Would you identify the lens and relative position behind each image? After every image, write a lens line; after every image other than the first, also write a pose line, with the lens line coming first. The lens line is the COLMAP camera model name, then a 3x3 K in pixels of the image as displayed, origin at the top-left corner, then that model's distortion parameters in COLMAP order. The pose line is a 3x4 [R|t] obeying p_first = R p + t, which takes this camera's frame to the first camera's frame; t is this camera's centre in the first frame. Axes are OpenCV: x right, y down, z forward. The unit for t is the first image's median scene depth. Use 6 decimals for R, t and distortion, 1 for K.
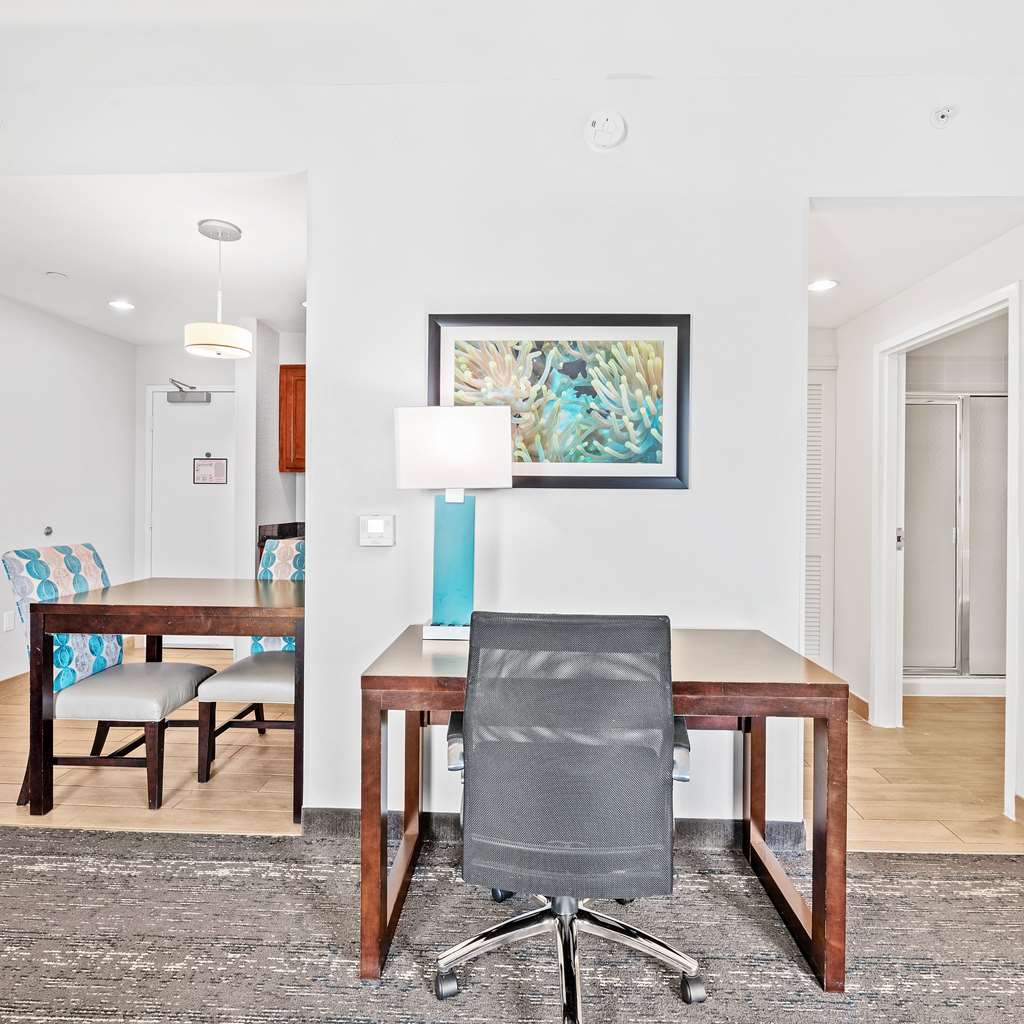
lens RADIAL K [[610.7, 0, 512.3], [0, 610.7, 496.4], [0, 0, 1]] dist [-0.005615, 0.000749]
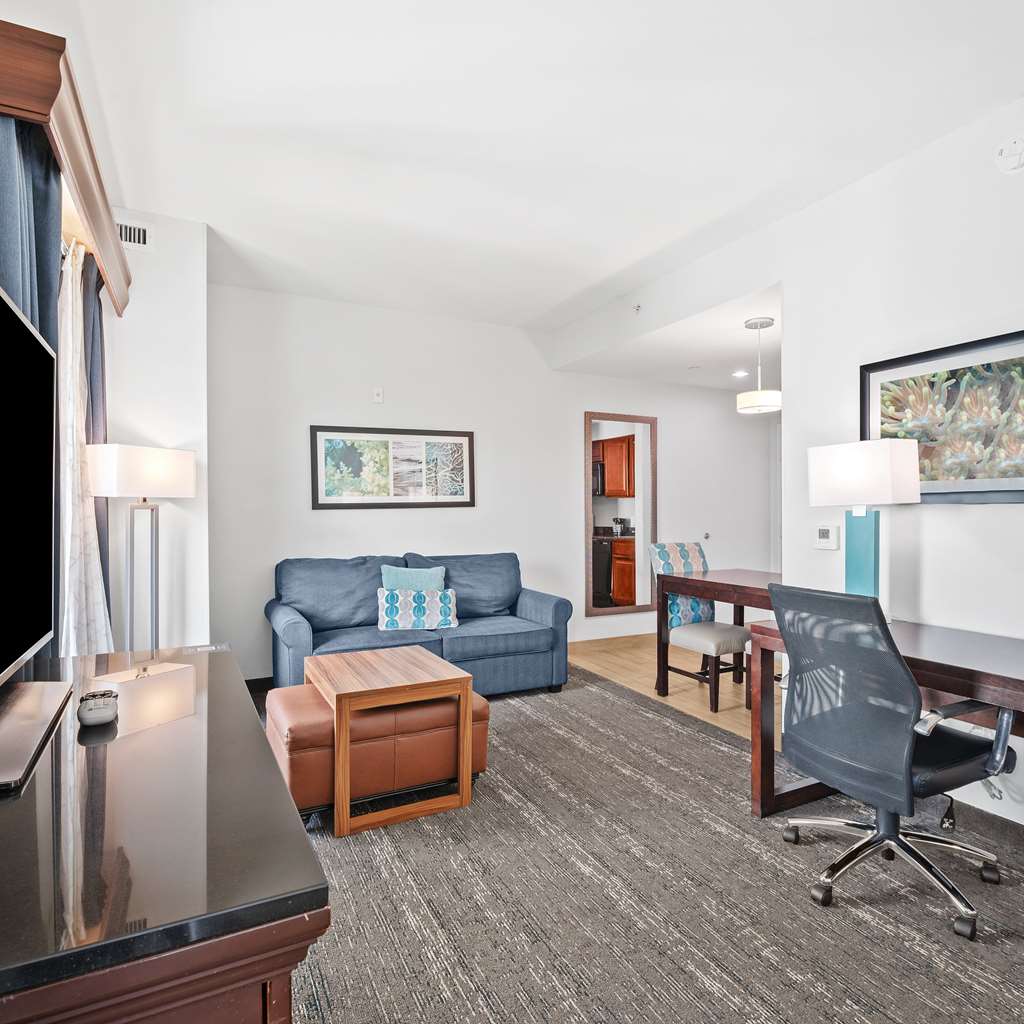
lens RADIAL K [[643.5, 0, 512.0], [0, 643.5, 512.0], [0, 0, 1]] dist [0.000056, 0.000195]
pose [[0.469120, -0.005222, -0.883119, 0.691379], [0.007360, 0.999971, -0.002003, -0.001130], [0.883104, -0.005560, 0.469144, -0.251070]]
